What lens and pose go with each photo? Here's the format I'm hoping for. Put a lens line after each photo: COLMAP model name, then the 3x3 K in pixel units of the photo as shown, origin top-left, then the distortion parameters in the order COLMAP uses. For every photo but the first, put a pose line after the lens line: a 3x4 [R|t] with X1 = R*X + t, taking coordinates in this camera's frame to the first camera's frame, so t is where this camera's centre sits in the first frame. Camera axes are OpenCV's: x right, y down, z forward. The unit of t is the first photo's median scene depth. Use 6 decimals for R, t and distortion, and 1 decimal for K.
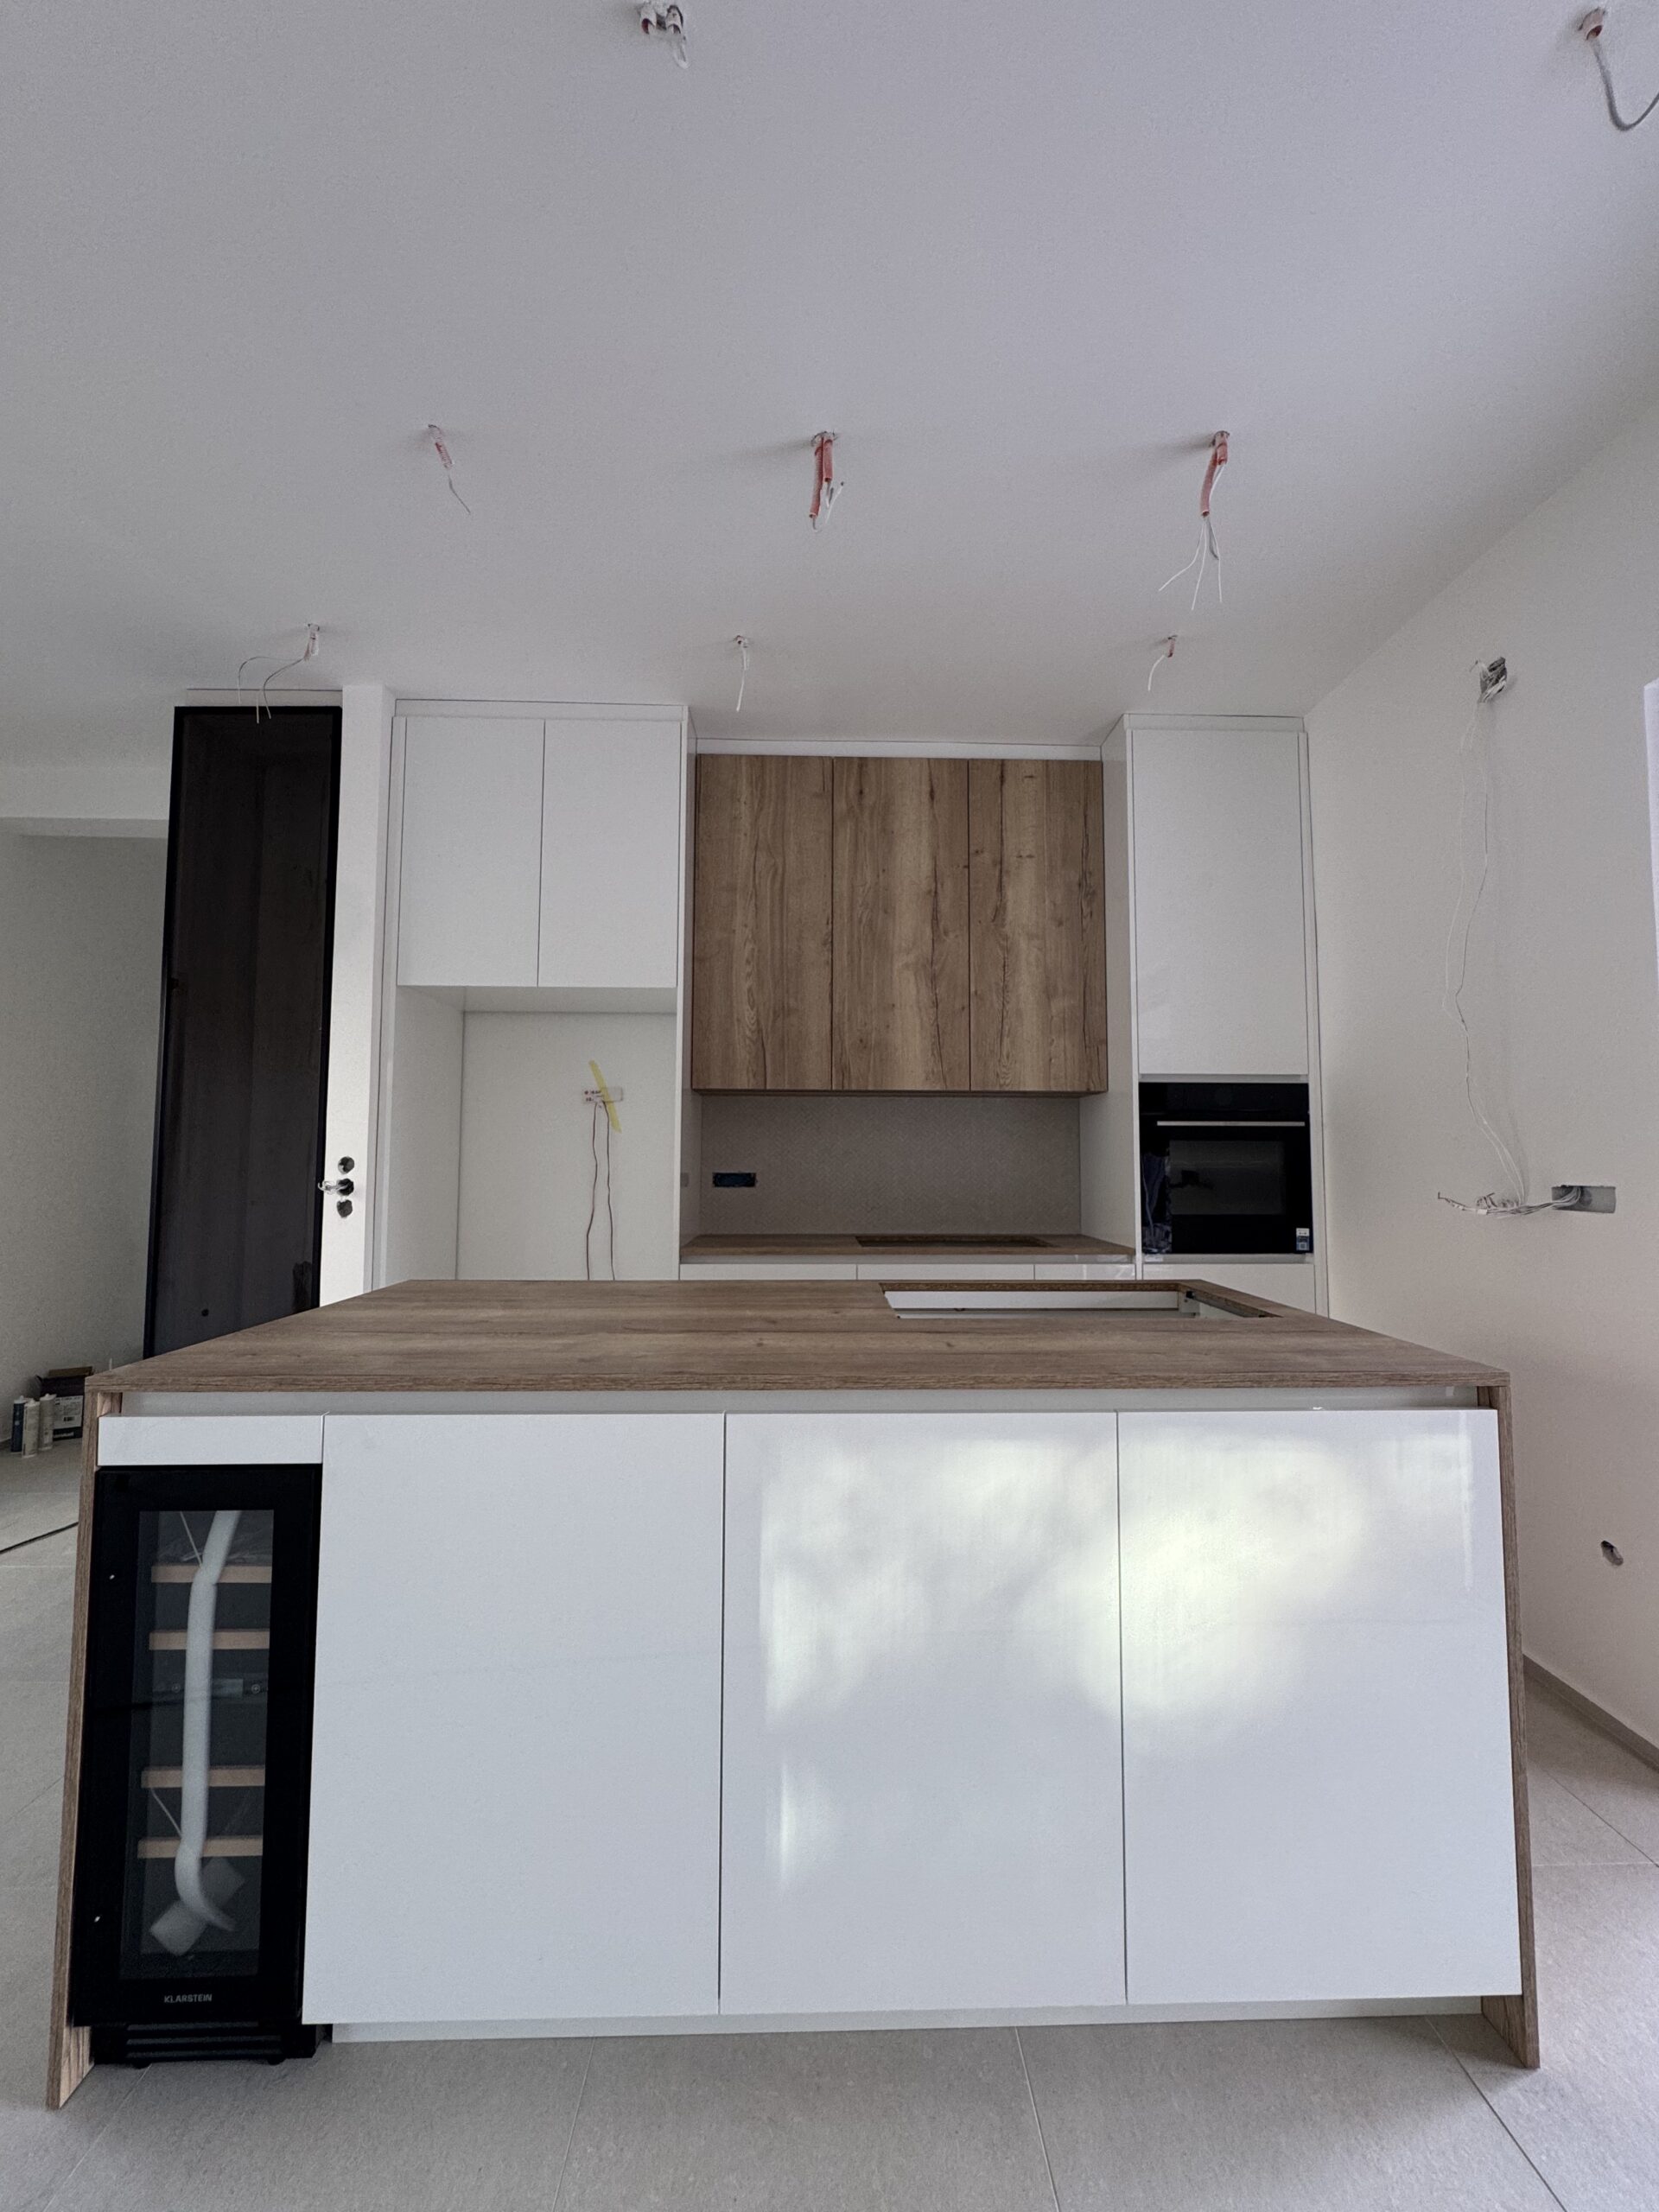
lens RADIAL K [[885.5, 0, 829.5], [0, 885.5, 1106.0], [0, 0, 1]] dist [0.000437, 0.000226]
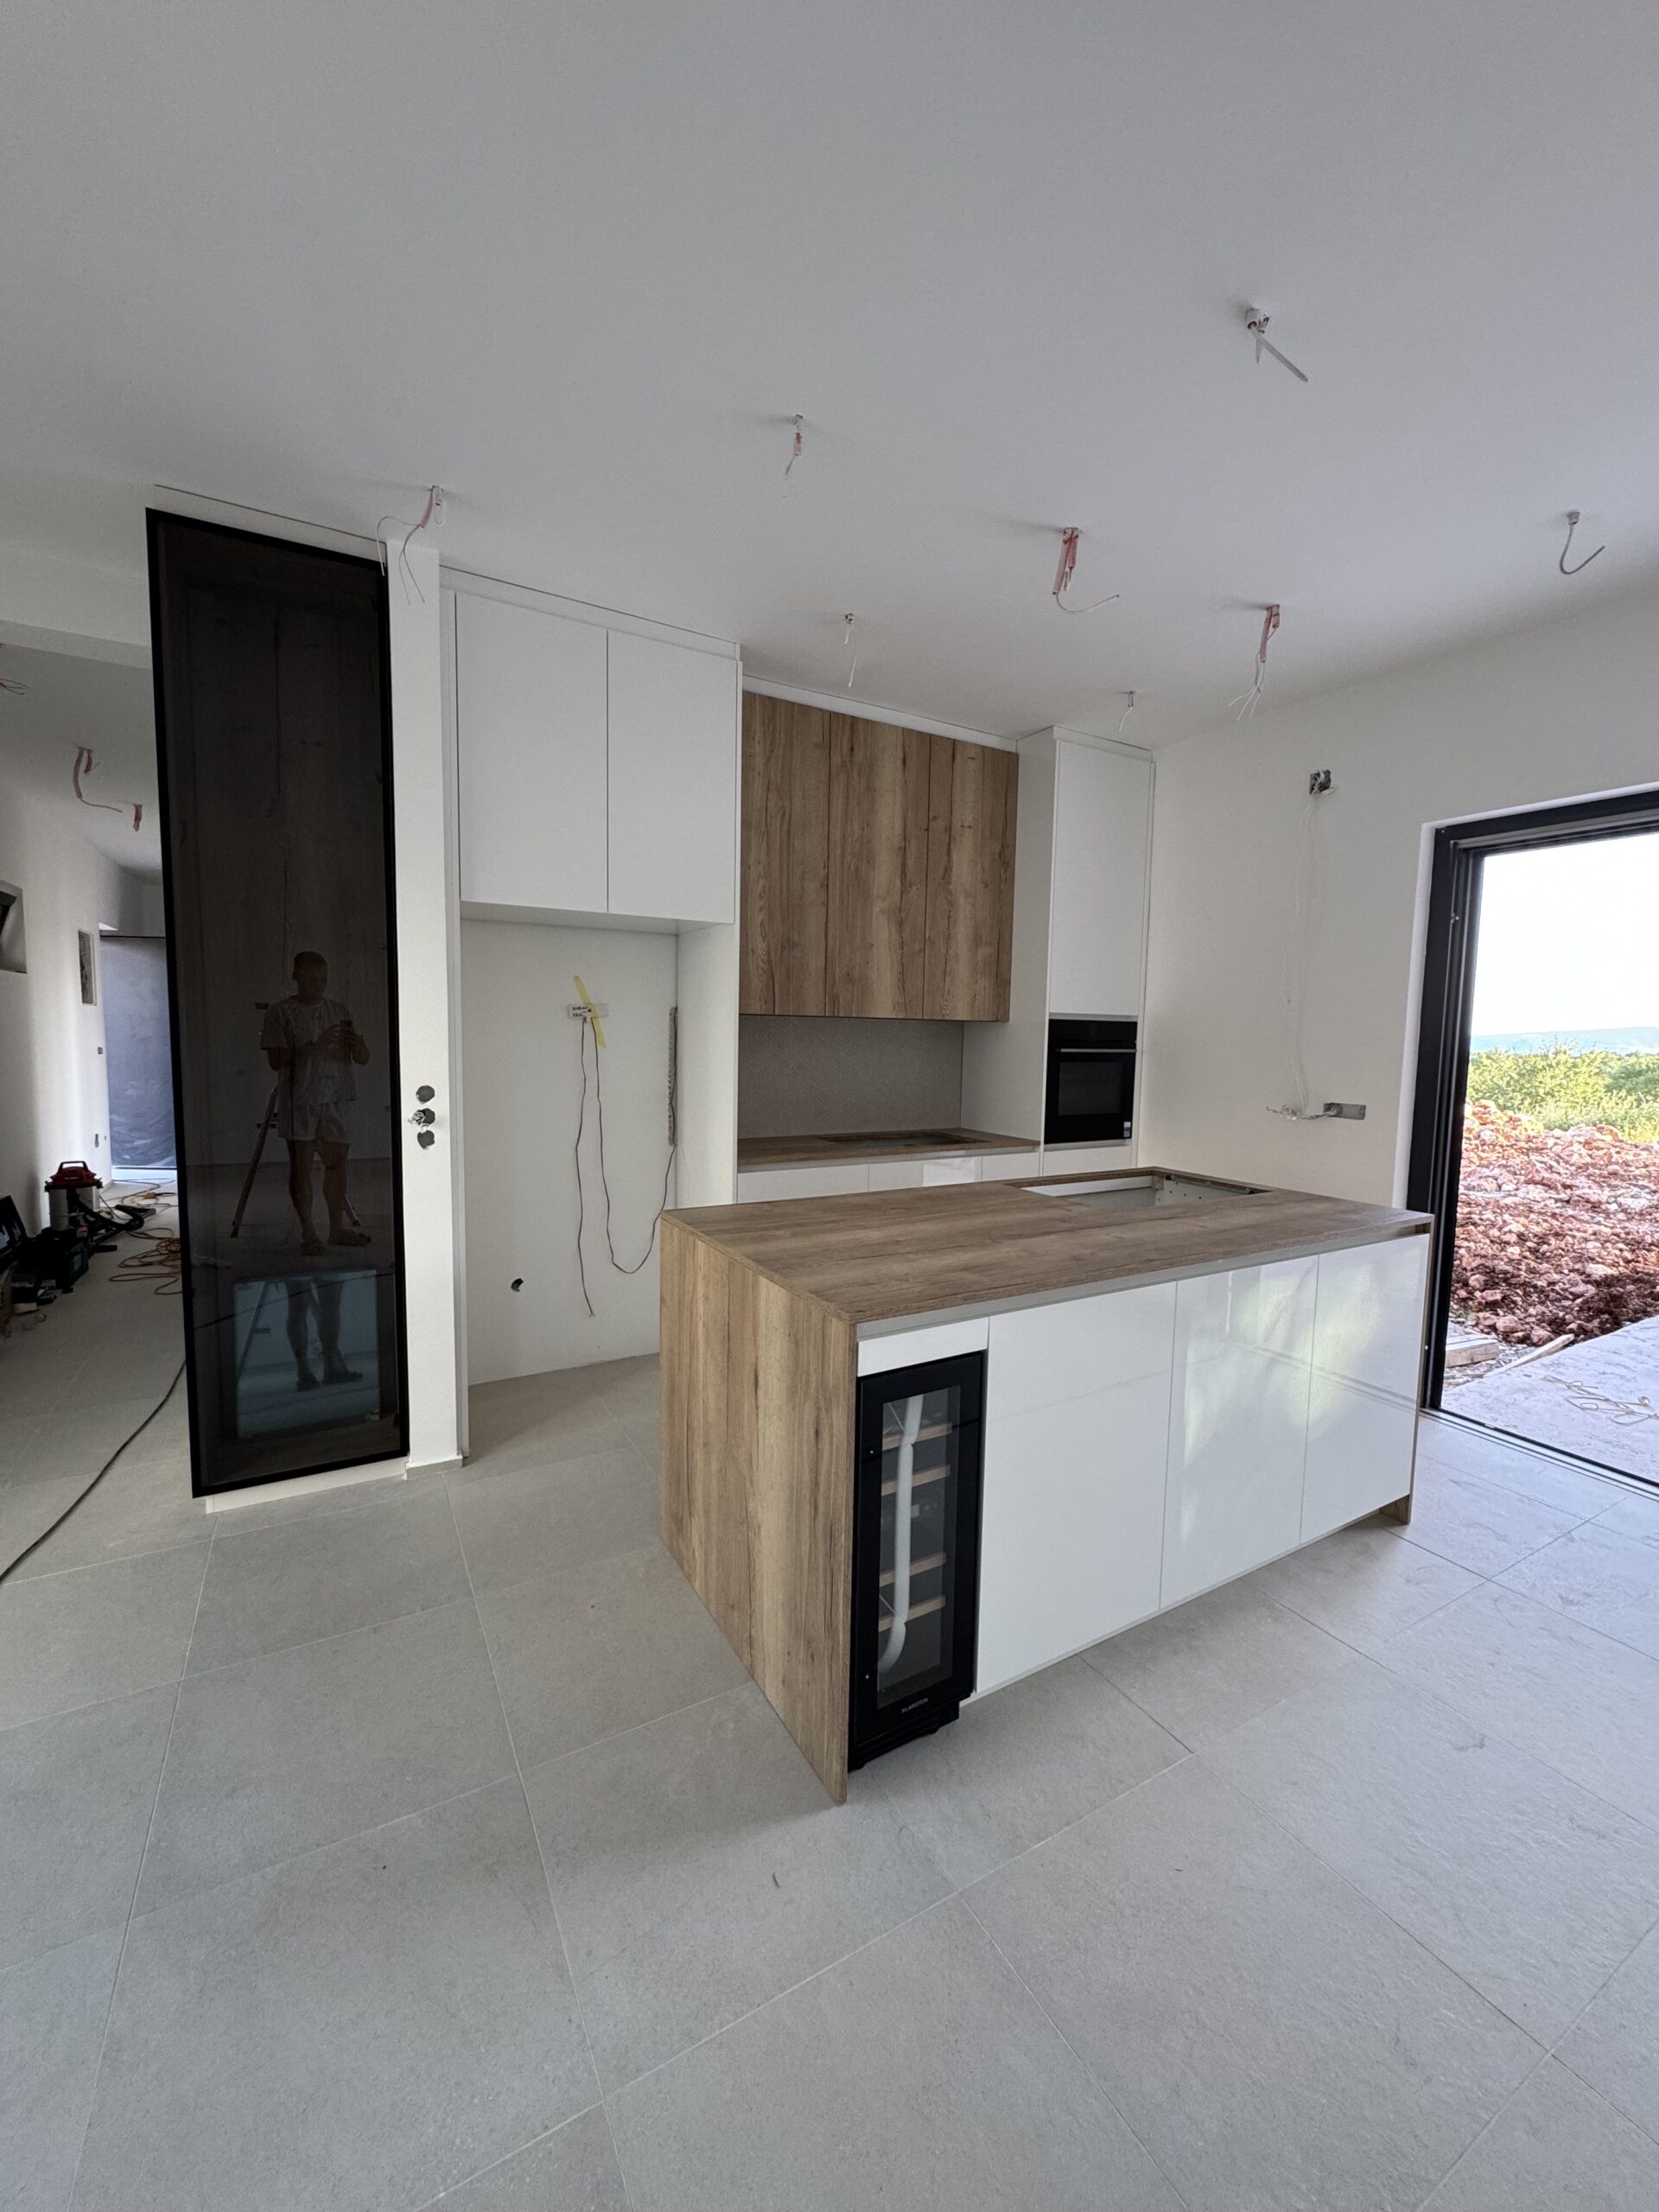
lens RADIAL K [[885.5, 0, 829.5], [0, 885.5, 1106.0], [0, 0, 1]] dist [0.000437, 0.000226]
pose [[0.878699, -0.026987, 0.476612, -0.543264], [-0.046276, 0.988883, 0.141310, -0.065656], [-0.475127, -0.146225, 0.867682, -0.025331]]
